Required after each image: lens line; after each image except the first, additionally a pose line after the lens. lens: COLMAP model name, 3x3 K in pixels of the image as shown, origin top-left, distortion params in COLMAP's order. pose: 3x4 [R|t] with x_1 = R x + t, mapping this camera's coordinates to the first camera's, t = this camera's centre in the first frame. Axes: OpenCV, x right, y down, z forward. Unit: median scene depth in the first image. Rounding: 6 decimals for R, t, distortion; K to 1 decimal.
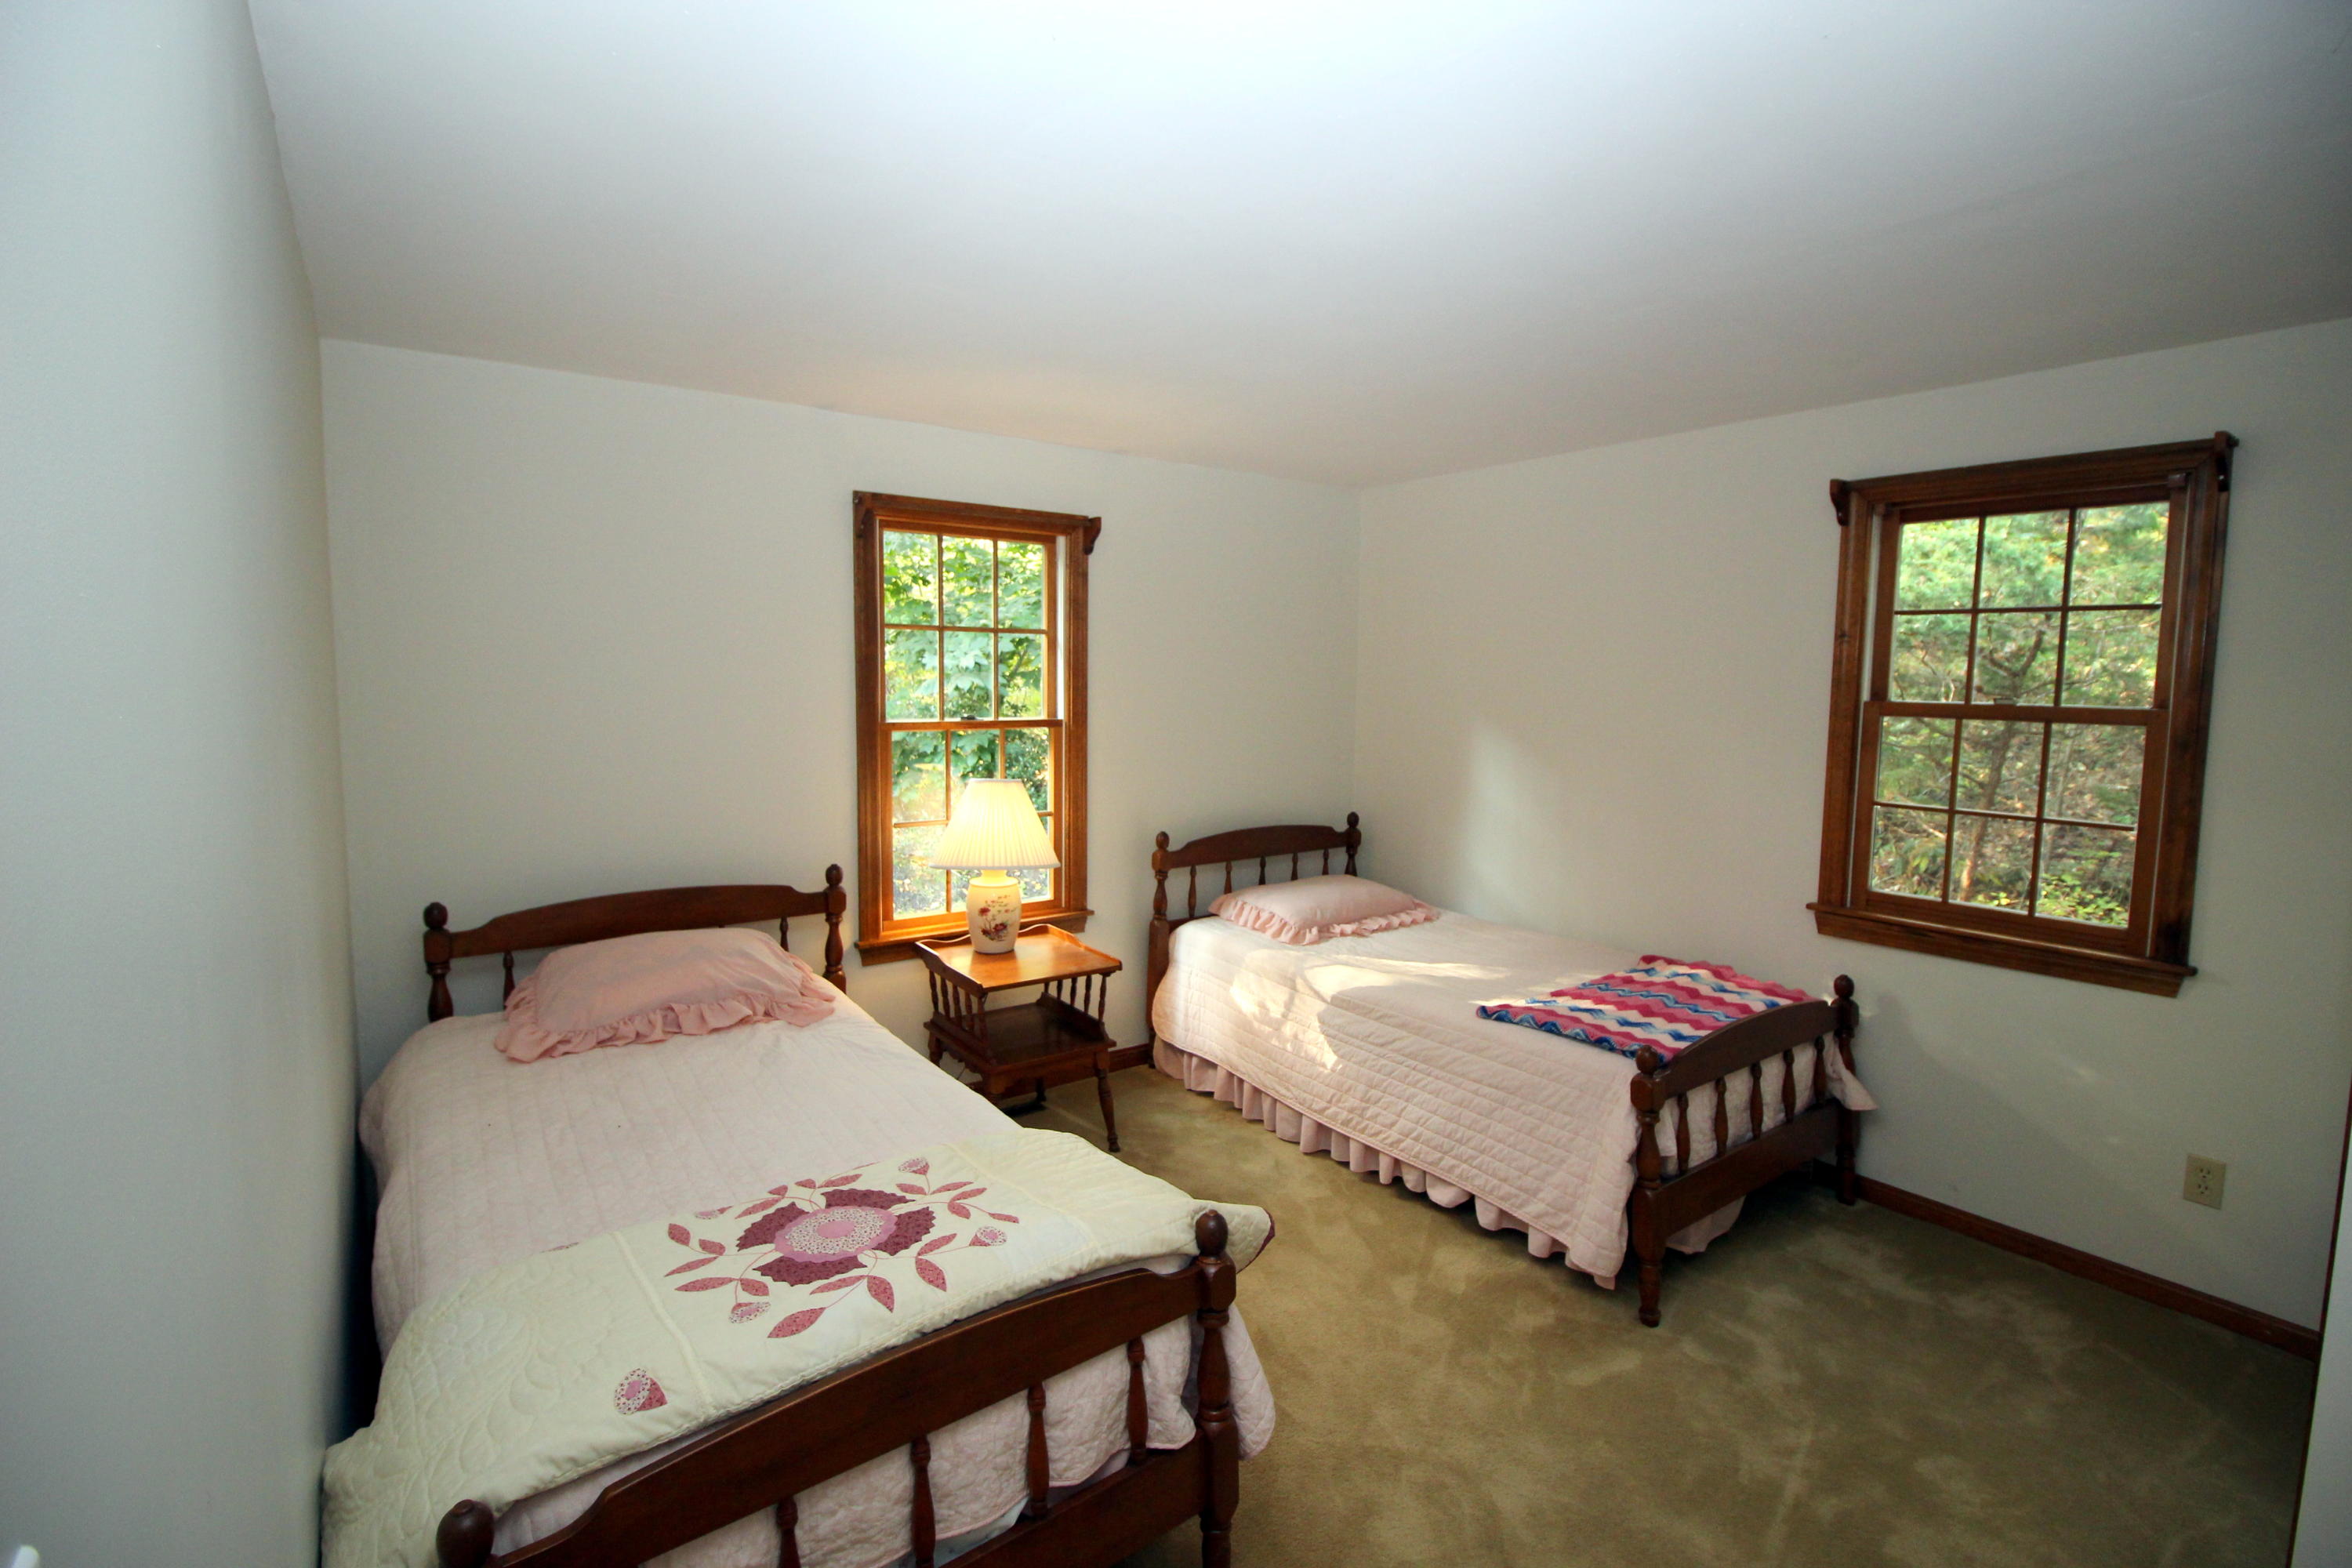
lens RADIAL K [[1068.2, 0, 1182.5], [0, 1068.2, 769.4], [0, 0, 1]] dist [-0.008111, -0.000702]
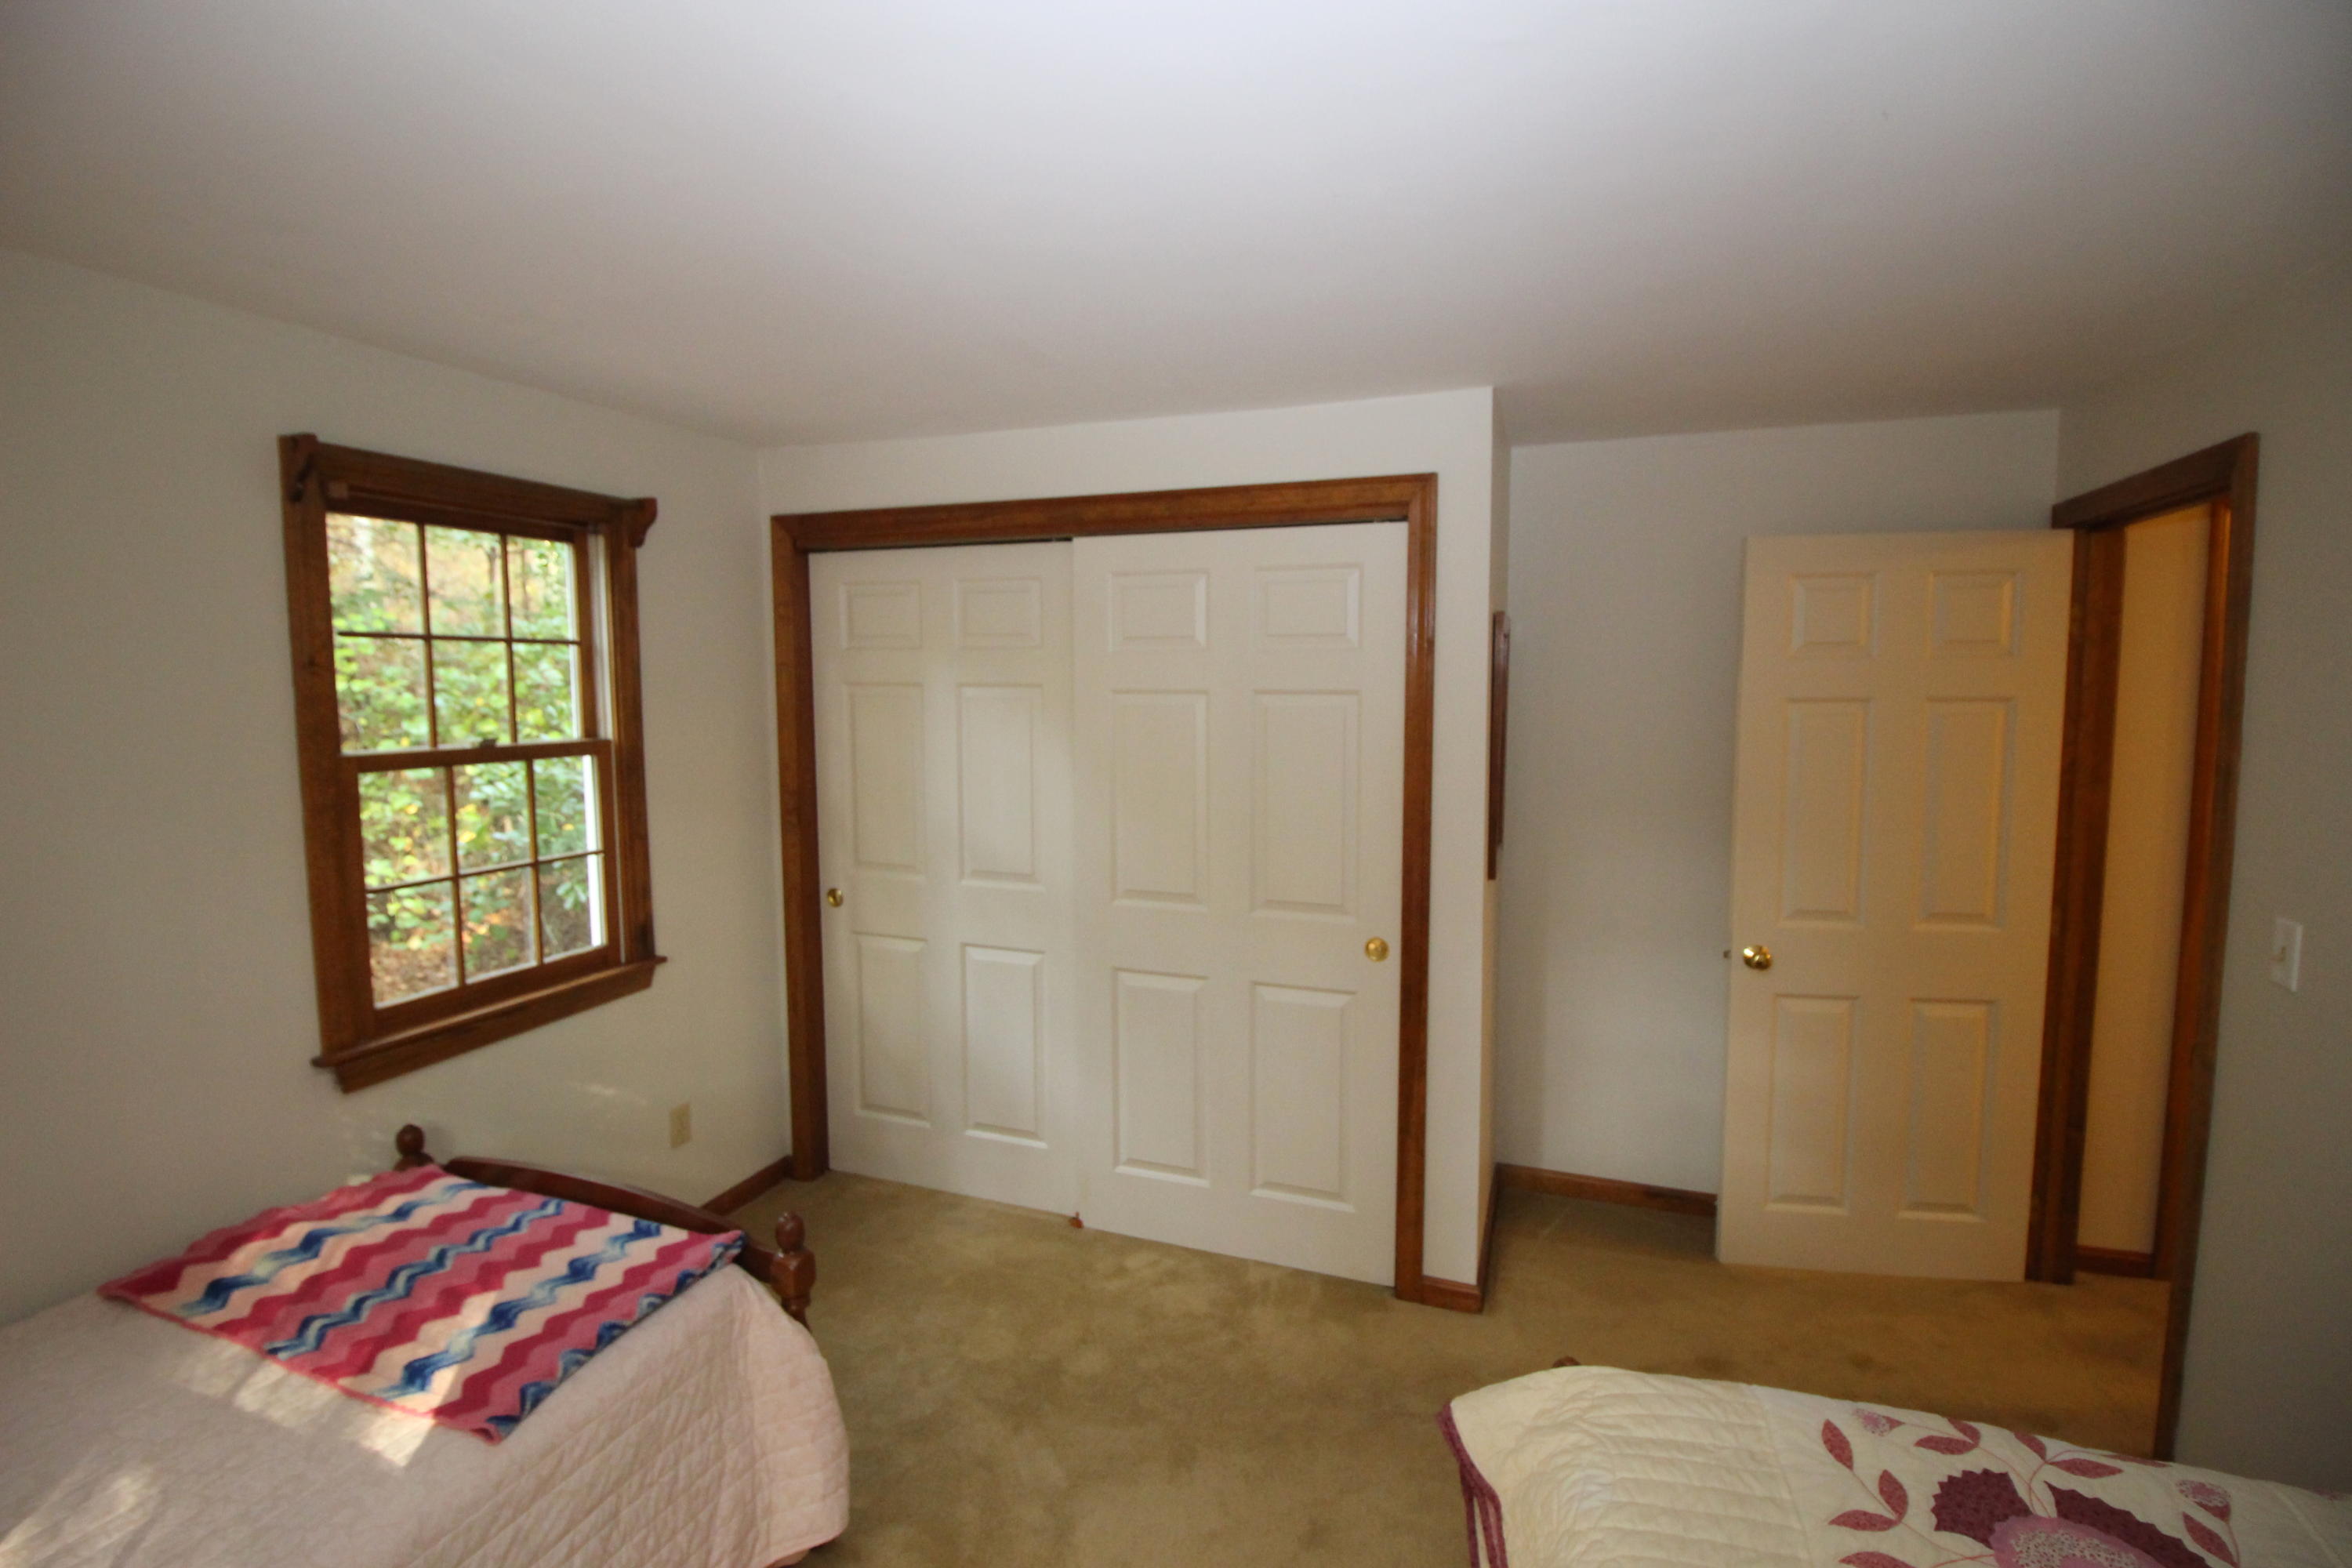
lens RADIAL K [[1068.2, 0, 1182.5], [0, 1068.2, 769.4], [0, 0, 1]] dist [-0.008111, -0.000702]
pose [[-0.555784, -0.081838, 0.827289, -0.289744], [0.065657, 0.987713, 0.141817, -0.129573], [-0.828730, 0.133136, -0.543582, 0.999939]]
